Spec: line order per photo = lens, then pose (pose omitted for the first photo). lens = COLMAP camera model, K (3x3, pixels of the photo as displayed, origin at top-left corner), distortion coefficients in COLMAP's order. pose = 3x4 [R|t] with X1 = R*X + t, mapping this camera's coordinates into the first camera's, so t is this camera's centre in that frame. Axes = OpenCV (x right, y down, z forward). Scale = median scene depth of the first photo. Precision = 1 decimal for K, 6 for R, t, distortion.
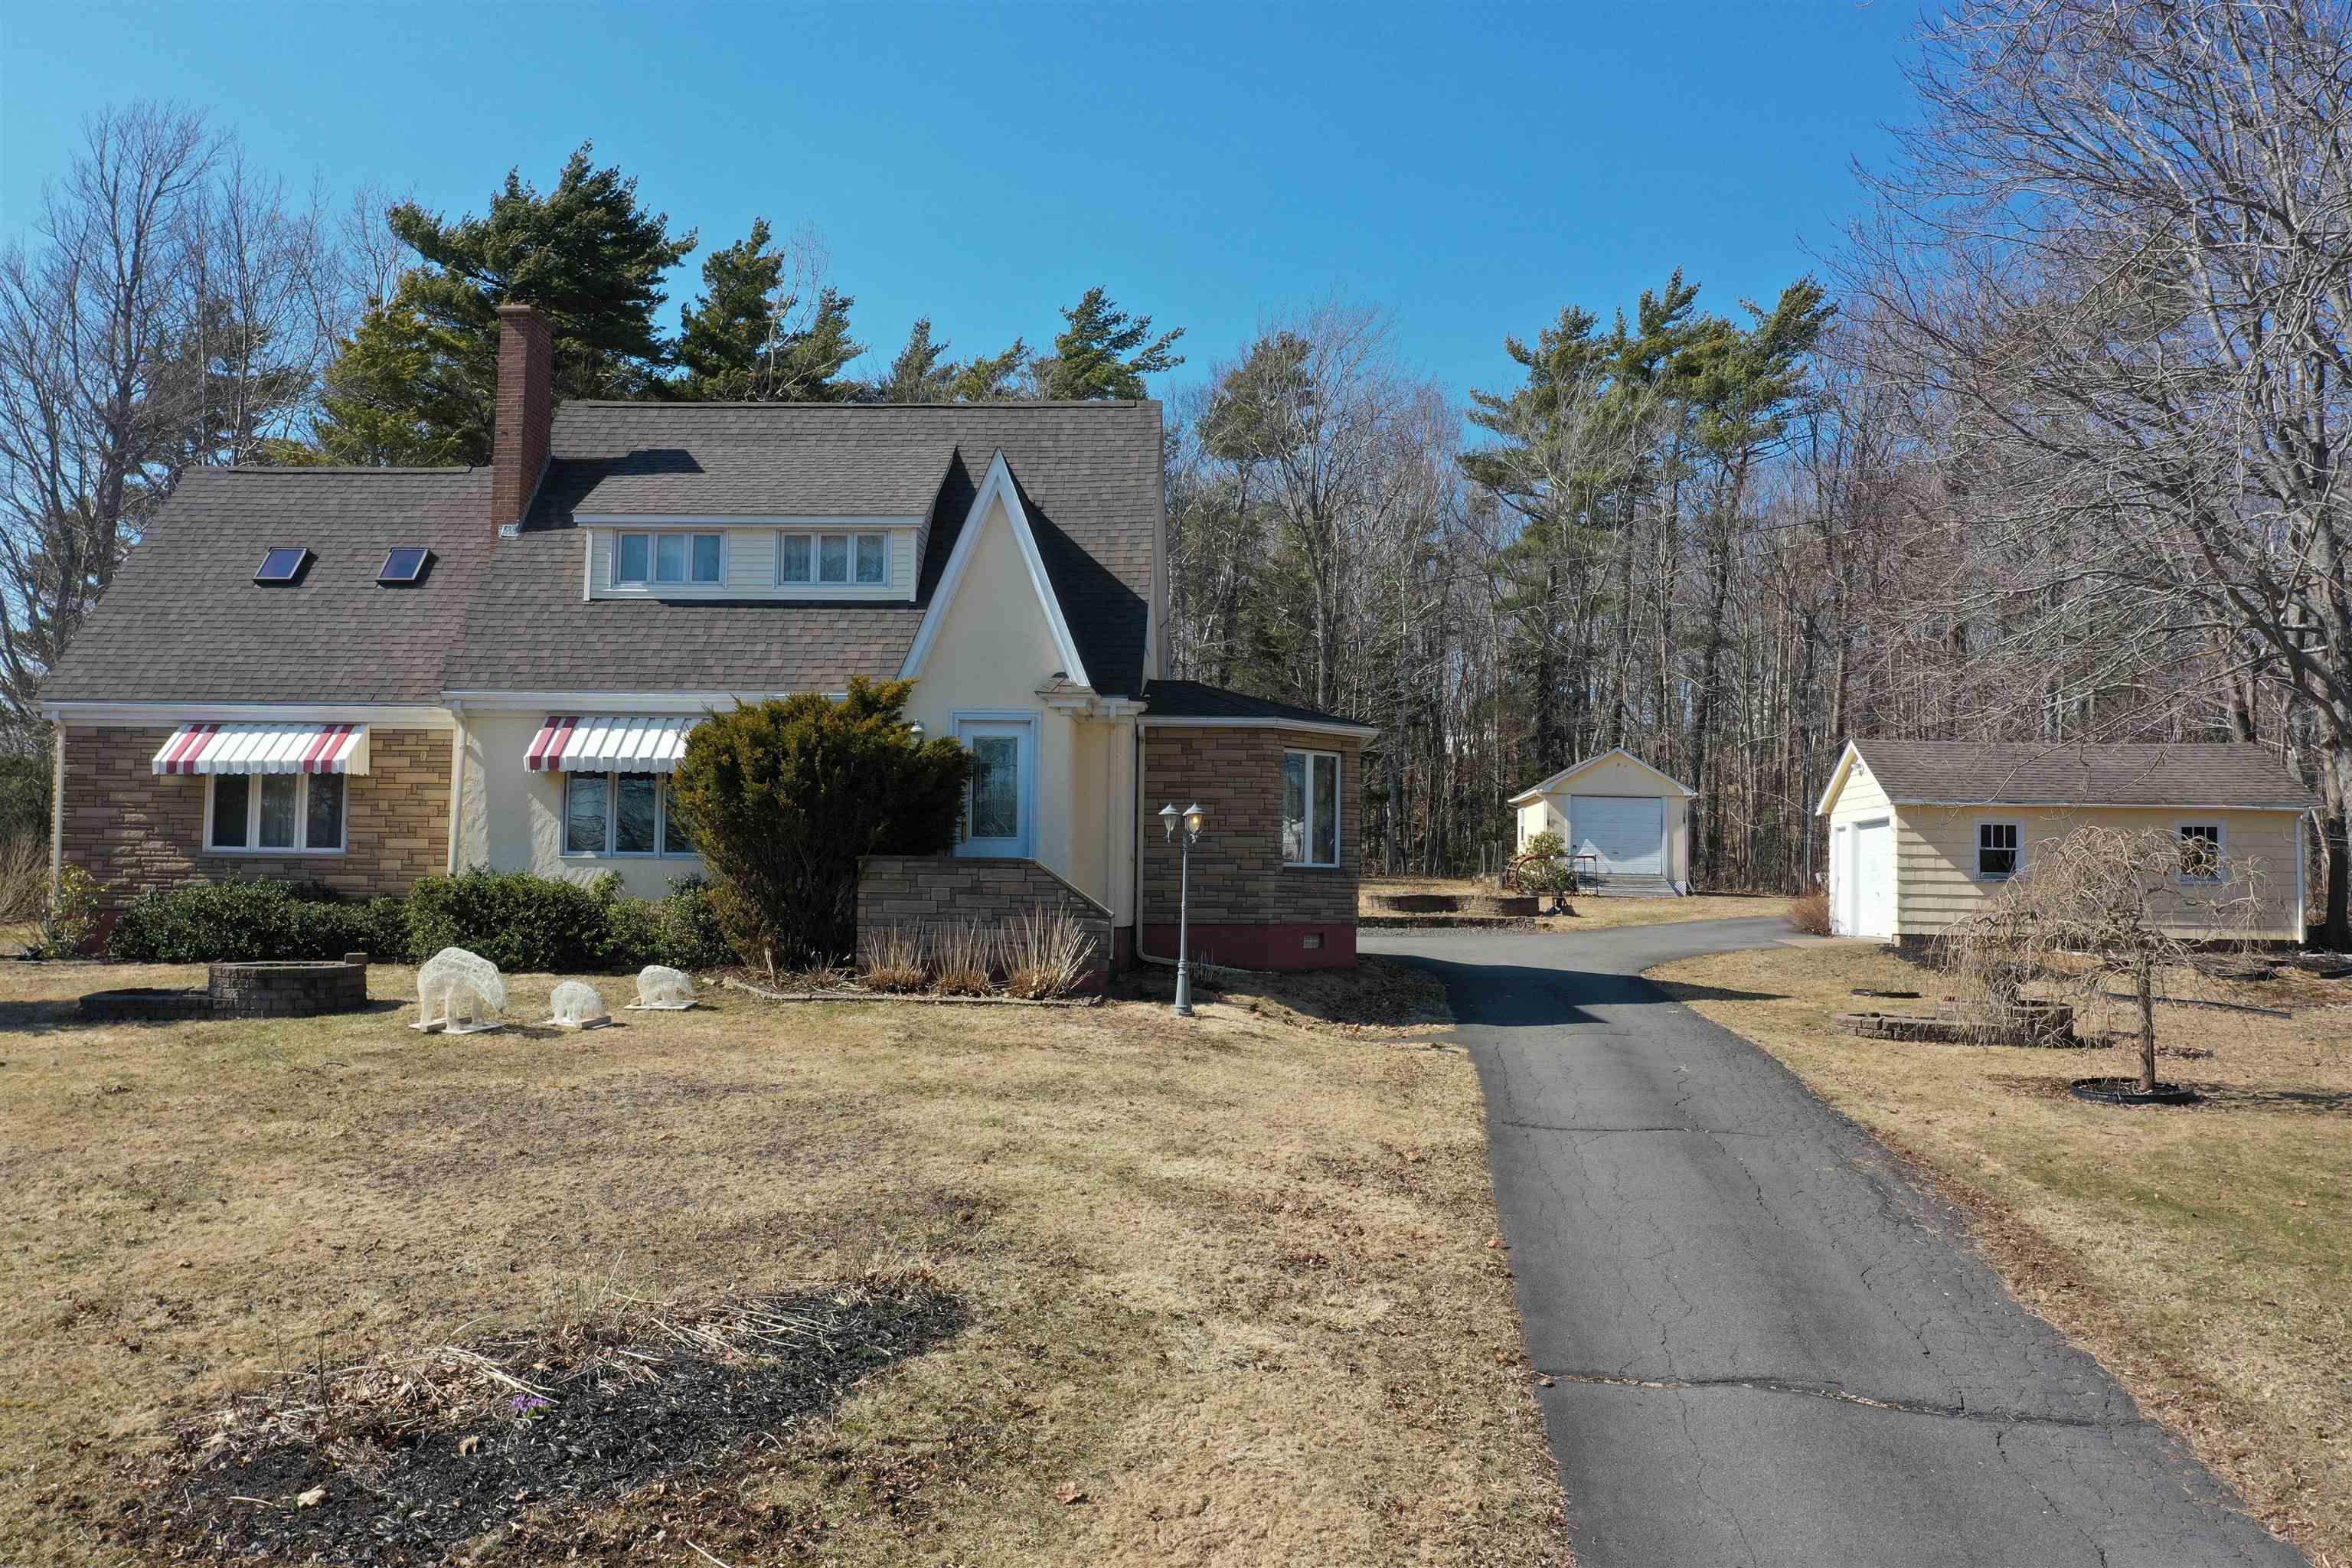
lens RADIAL K [[1868.7, 0, 1187.0], [0, 1868.7, 773.3], [0, 0, 1]] dist [-0.004484, -0.003656]
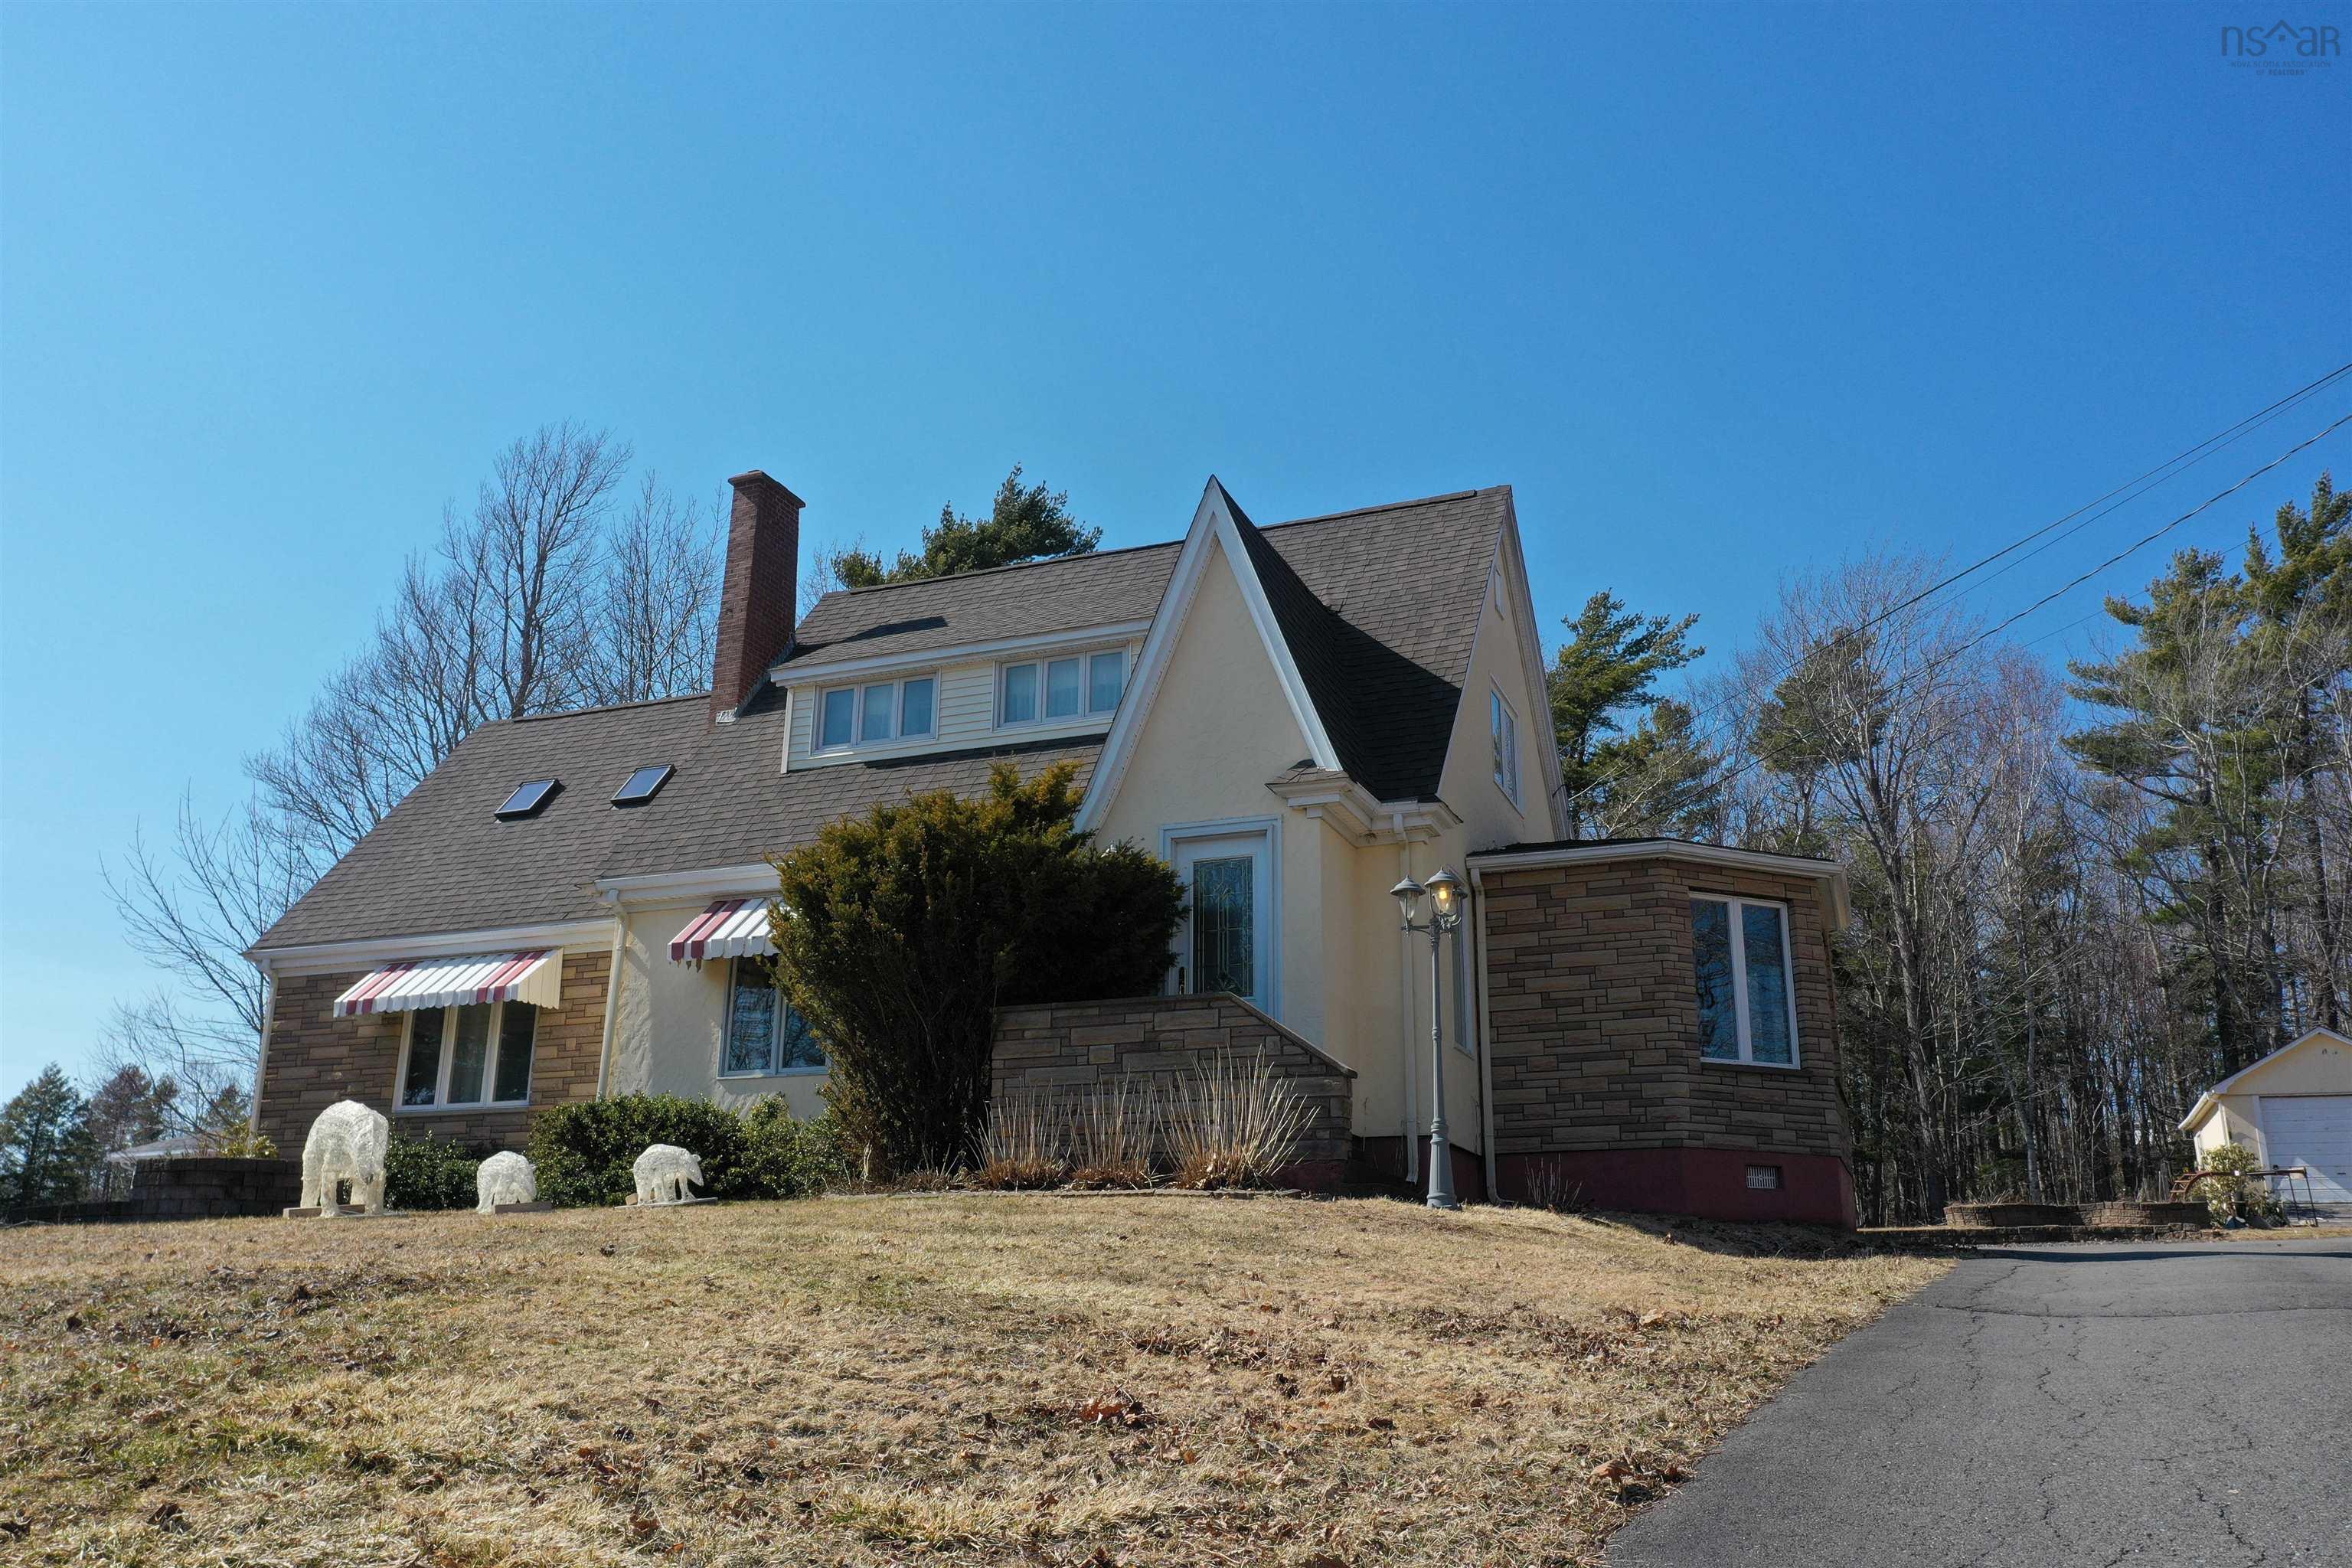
lens RADIAL K [[1868.7, 0, 1187.0], [0, 1868.7, 773.3], [0, 0, 1]] dist [-0.004484, -0.003656]
pose [[0.943703, -0.104676, -0.313796, 0.077625], [0.027440, 0.970115, -0.241088, 0.083738], [0.329654, 0.218905, 0.918373, 0.235740]]
